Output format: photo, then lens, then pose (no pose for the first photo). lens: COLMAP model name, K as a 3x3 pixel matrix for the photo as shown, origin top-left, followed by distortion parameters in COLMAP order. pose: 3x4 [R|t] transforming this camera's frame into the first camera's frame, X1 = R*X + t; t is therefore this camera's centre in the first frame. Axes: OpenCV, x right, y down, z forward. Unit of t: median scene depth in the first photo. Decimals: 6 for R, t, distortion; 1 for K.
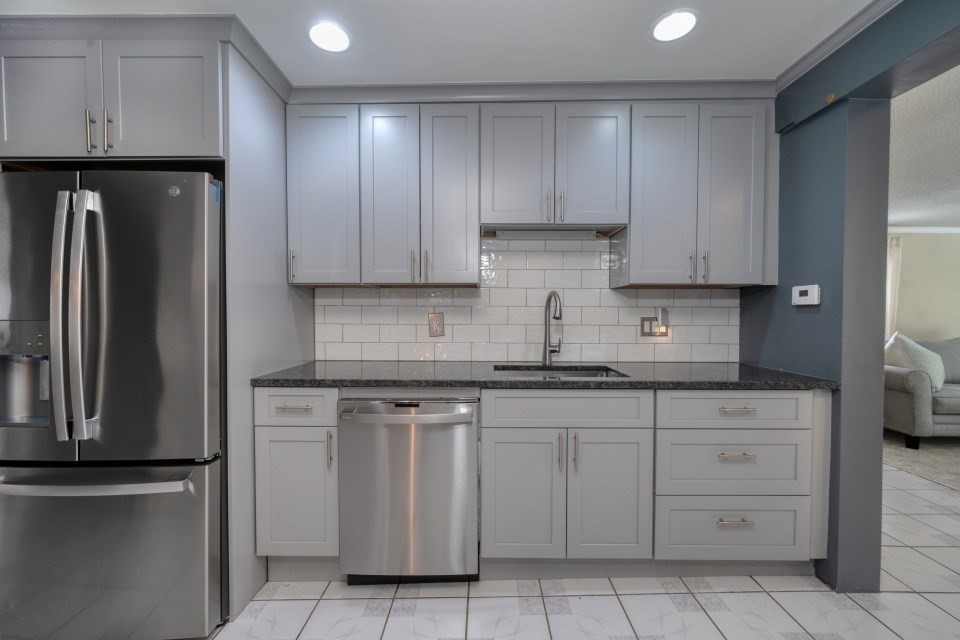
lens RADIAL K [[384.8, 0, 478.9], [0, 384.8, 324.9], [0, 0, 1]] dist [-0.000605, -0.000155]
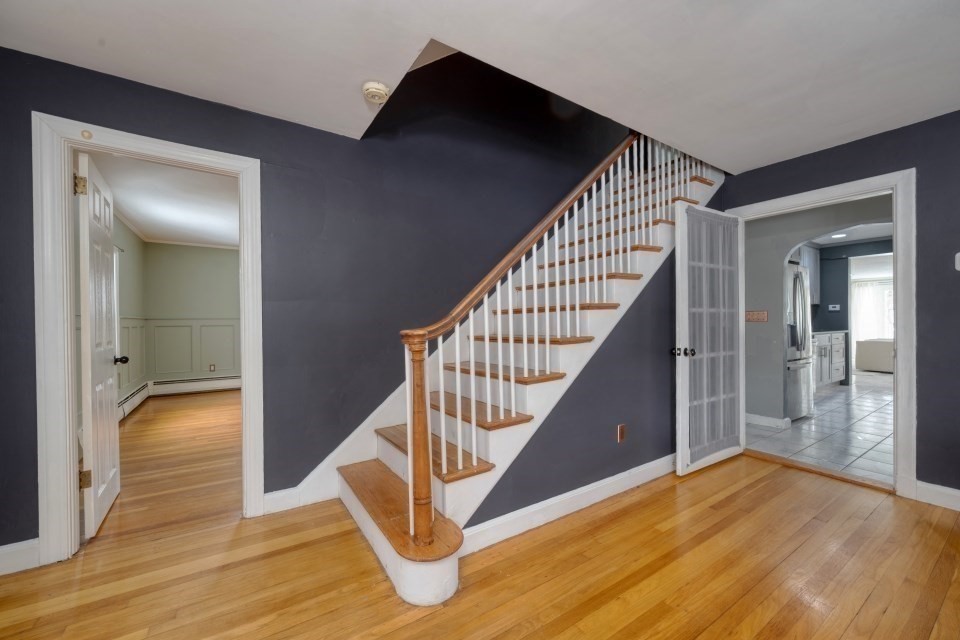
lens RADIAL K [[384.8, 0, 478.9], [0, 384.8, 324.9], [0, 0, 1]] dist [-0.000605, -0.000155]
pose [[0.832547, -0.006422, 0.553916, -3.819611], [0.018604, 0.999693, -0.016371, 0.078561], [-0.553641, 0.023935, 0.832411, -0.135418]]
